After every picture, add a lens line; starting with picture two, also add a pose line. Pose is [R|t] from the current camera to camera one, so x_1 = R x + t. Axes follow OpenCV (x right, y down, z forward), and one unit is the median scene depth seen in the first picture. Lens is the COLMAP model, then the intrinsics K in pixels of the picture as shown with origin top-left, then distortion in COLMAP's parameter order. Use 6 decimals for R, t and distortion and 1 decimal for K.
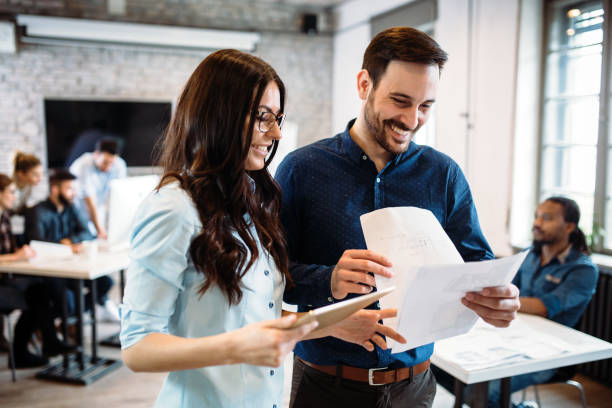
lens RADIAL K [[620.5, 0, 303.5], [0, 620.5, 203.6], [0, 0, 1]] dist [-0.011486, 0.000000]
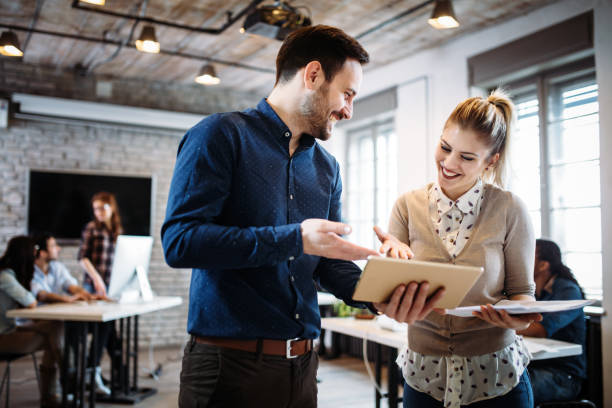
lens RADIAL K [[620.5, 0, 308.7], [0, 620.5, 196.1], [0, 0, 1]] dist [-0.011486, 0.000000]
pose [[0.992714, 0.015042, 0.119549, -0.073842], [0.006063, 0.984685, -0.174240, 0.057939], [-0.120339, 0.173695, 0.977419, -0.075721]]
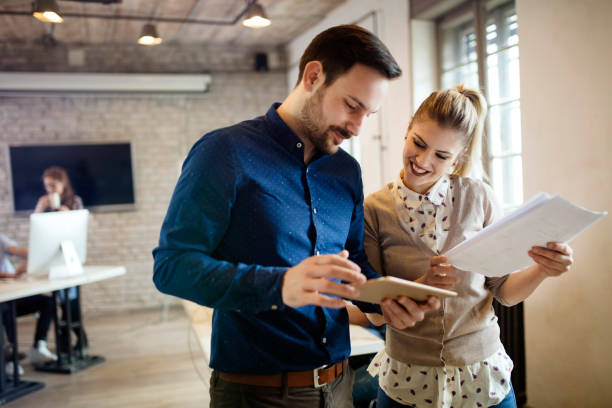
lens RADIAL K [[620.5, 0, 306.0], [0, 620.5, 200.1], [0, 0, 1]] dist [-0.011486, 0.000000]
pose [[0.995210, -0.049306, -0.084420, 0.182793], [0.043234, 0.996445, -0.072306, 0.025614], [0.087685, 0.068310, 0.993803, -0.027973]]
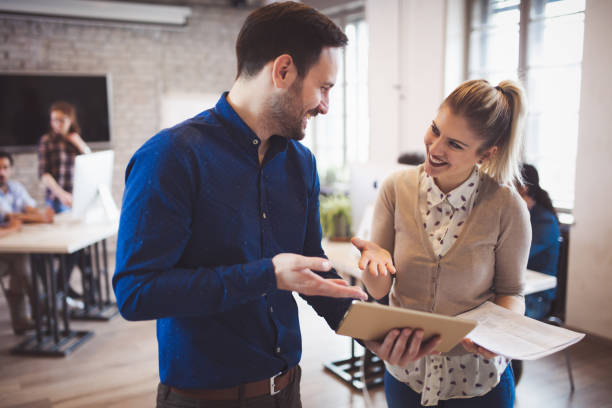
lens RADIAL K [[620.5, 0, 314.2], [0, 620.5, 208.7], [0, 0, 1]] dist [-0.011486, 0.000000]
pose [[0.983222, -0.045915, 0.176540, -0.071910], [0.035827, 0.997560, 0.059915, 0.000471], [-0.178860, -0.052585, 0.982468, -0.049805]]
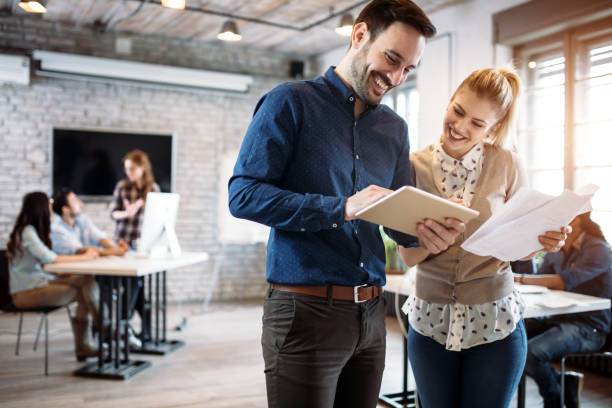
lens RADIAL K [[620.5, 0, 308.1], [0, 620.5, 201.7], [0, 0, 1]] dist [-0.011486, 0.000000]
pose [[0.993973, 0.008843, 0.109270, -0.098845], [0.001953, 0.995154, -0.098305, 0.059446], [-0.109610, 0.097926, 0.989139, -0.081901]]
